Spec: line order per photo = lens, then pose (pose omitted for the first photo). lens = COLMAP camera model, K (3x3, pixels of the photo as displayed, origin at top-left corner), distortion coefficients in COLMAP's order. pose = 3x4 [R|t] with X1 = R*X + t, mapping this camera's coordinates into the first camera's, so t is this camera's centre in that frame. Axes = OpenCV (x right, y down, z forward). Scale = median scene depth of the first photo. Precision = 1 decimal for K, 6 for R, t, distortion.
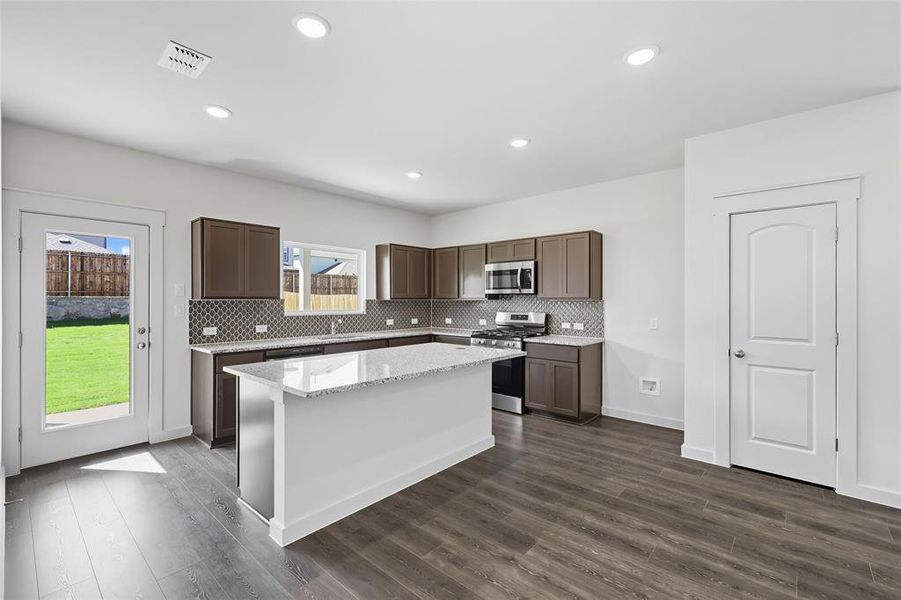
lens RADIAL K [[391.3, 0, 452.5], [0, 391.3, 301.2], [0, 0, 1]] dist [0.001443, 0.000046]
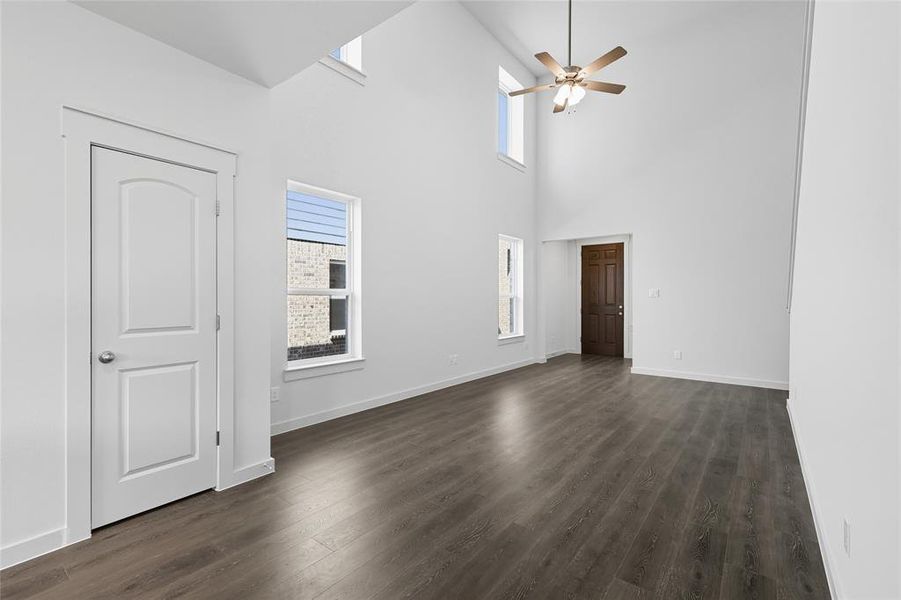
lens RADIAL K [[402.0, 0, 451.0], [0, 402.0, 297.2], [0, 0, 1]] dist [0.002712, 0.000166]
pose [[-0.070282, 0.000391, 0.997527, 0.002406], [-0.000494, 1.000000, -0.000427, 0.023771], [-0.997527, -0.000523, -0.070282, 0.345807]]
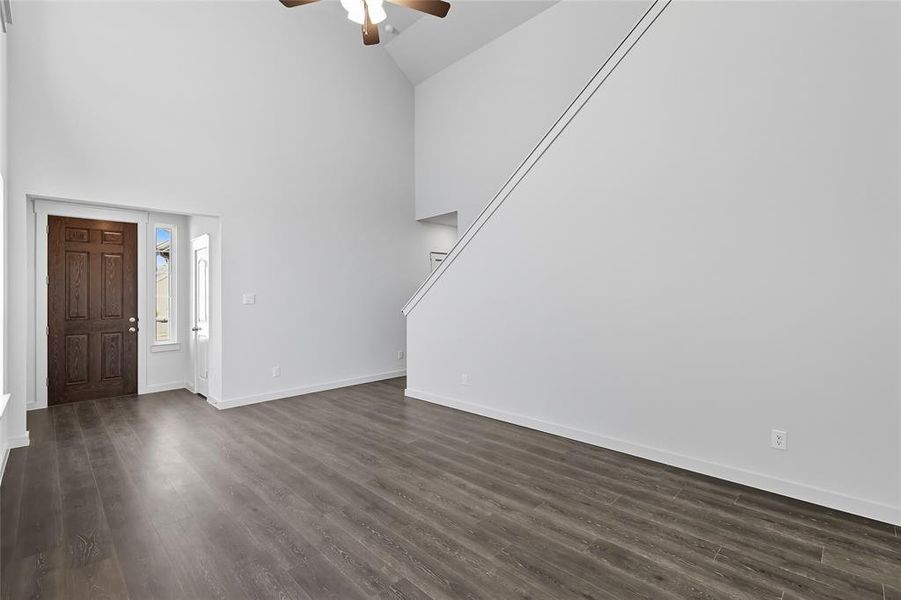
lens RADIAL K [[402.0, 0, 451.0], [0, 402.0, 297.2], [0, 0, 1]] dist [0.002712, 0.000166]
pose [[-0.998280, 0.006499, 0.058261, 0.834043], [0.006588, 0.999977, 0.001324, 0.002214], [-0.058251, 0.001706, -0.998301, 0.648121]]
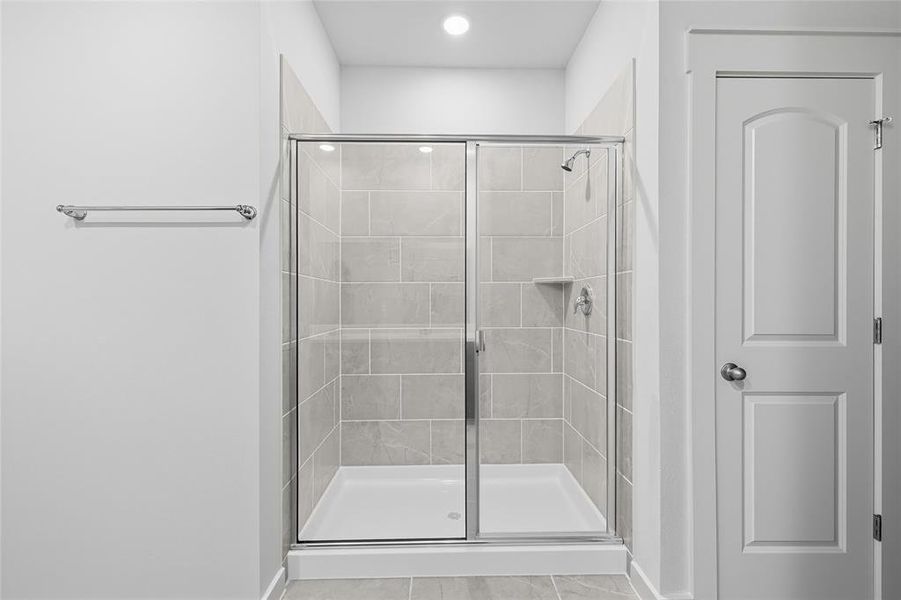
lens RADIAL K [[397.8, 0, 449.7], [0, 397.8, 297.3], [0, 0, 1]] dist [0.002793, 0.000541]
pose [[0.736416, -0.002978, 0.676523, 0.115778], [-0.000531, 0.999987, 0.004980, 0.031477], [-0.676529, -0.004027, 0.736405, 0.656783]]
